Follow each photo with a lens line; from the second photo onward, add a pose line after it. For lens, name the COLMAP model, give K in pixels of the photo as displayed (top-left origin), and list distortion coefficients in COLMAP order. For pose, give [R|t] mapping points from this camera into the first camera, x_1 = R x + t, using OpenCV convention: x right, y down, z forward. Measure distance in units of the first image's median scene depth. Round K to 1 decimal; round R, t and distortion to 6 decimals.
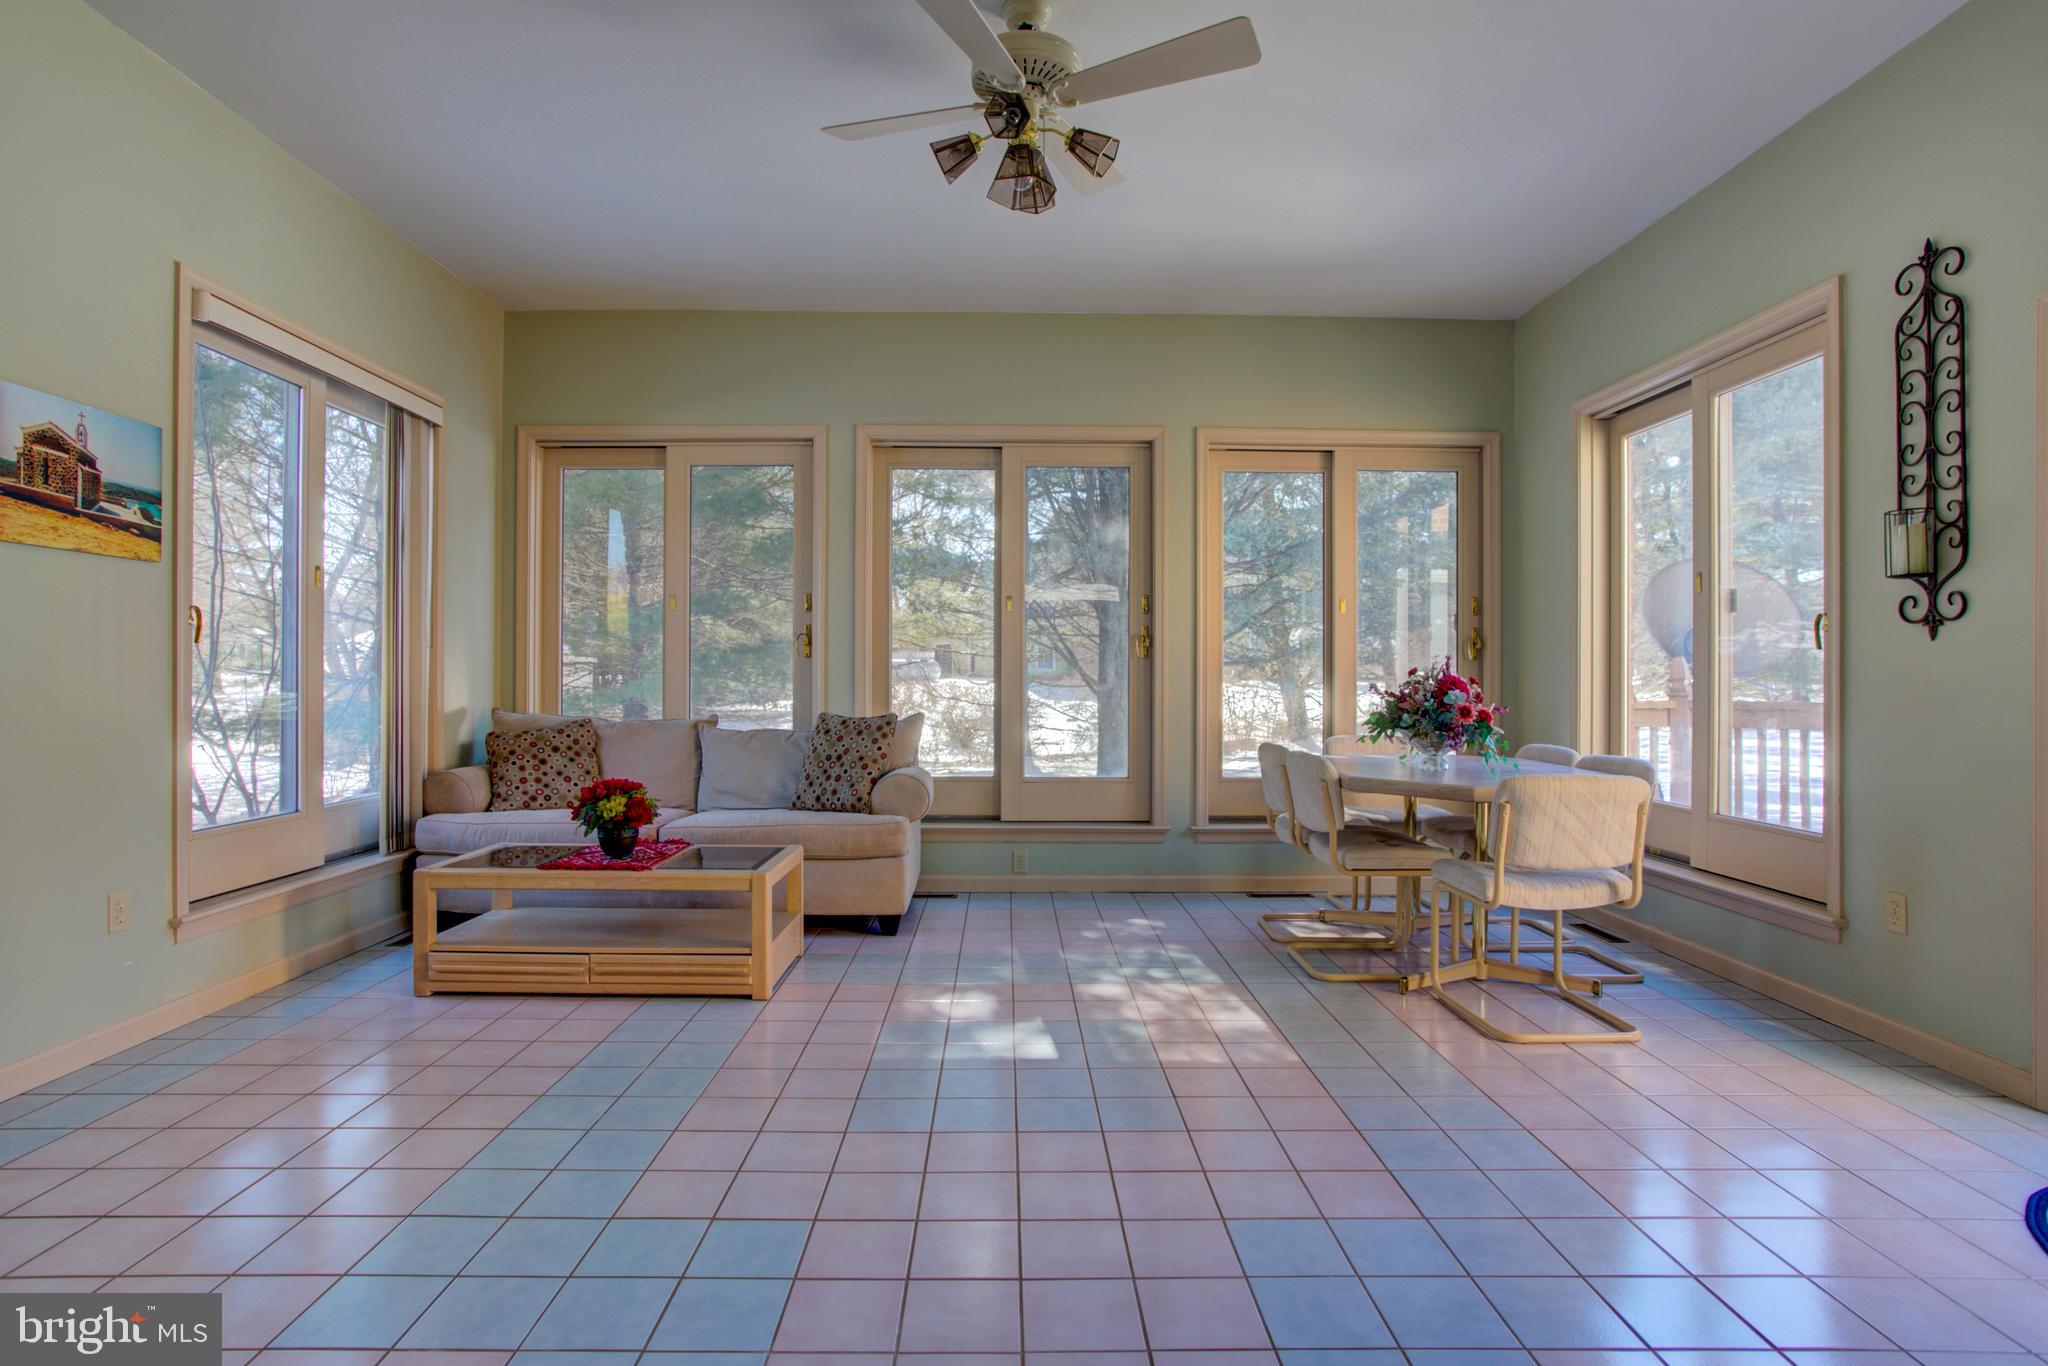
lens RADIAL K [[1052.6, 0, 1021.8], [0, 1052.6, 670.9], [0, 0, 1]] dist [0.001807, 0.000209]
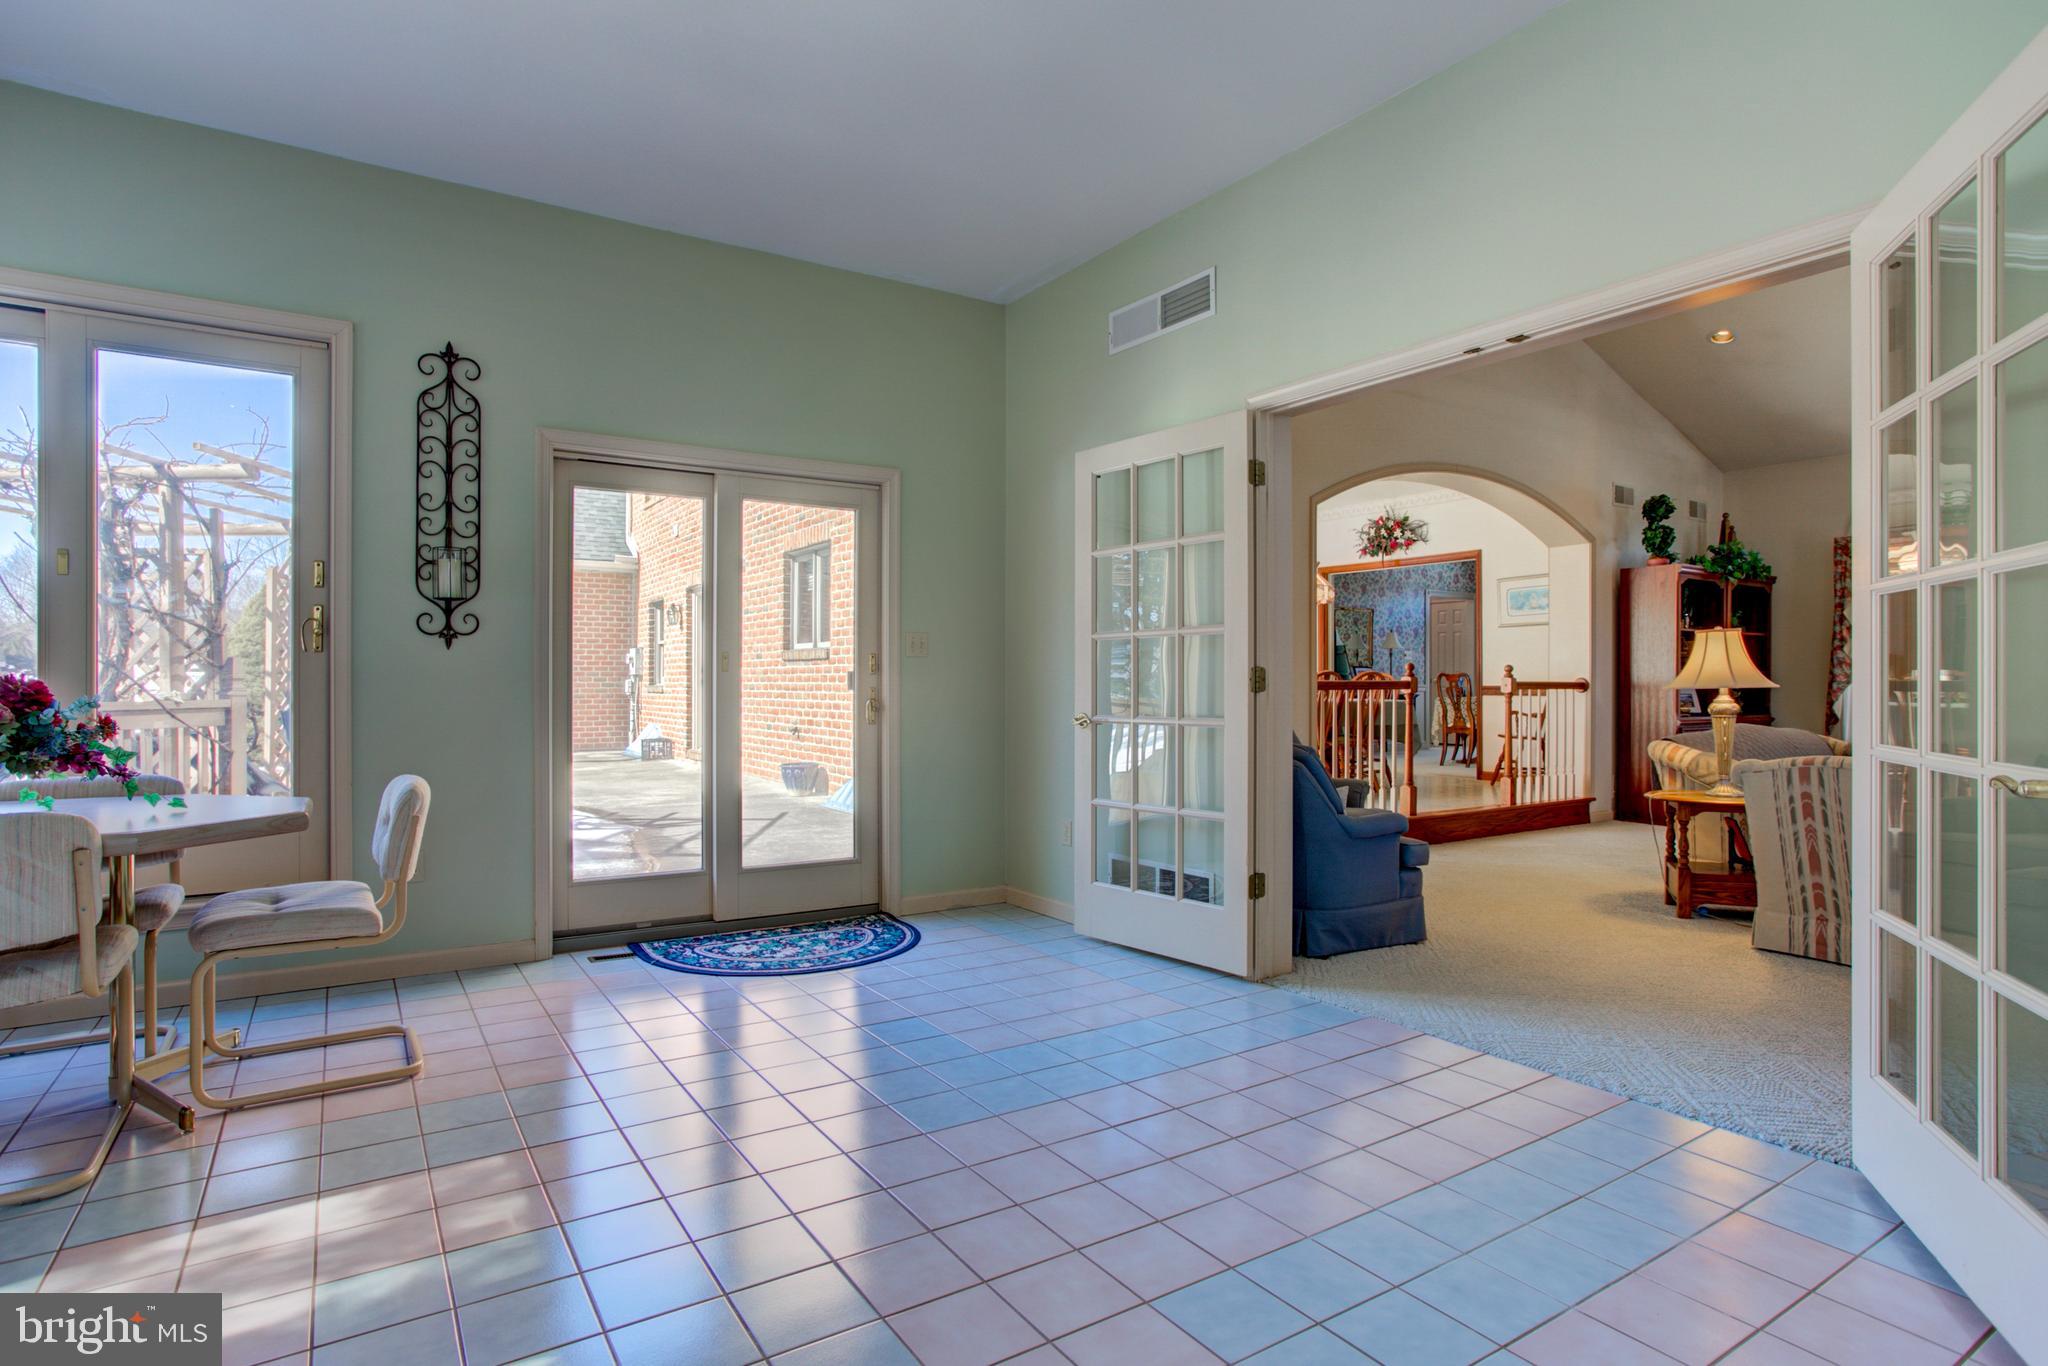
lens RADIAL K [[1052.6, 0, 1024.6], [0, 1052.6, 684.6], [0, 0, 1]] dist [0.001807, 0.000209]
pose [[-0.547659, -0.006465, 0.836677, -0.626296], [-0.007244, 0.999969, 0.002985, 0.006121], [-0.836670, -0.004427, -0.547689, 1.117271]]
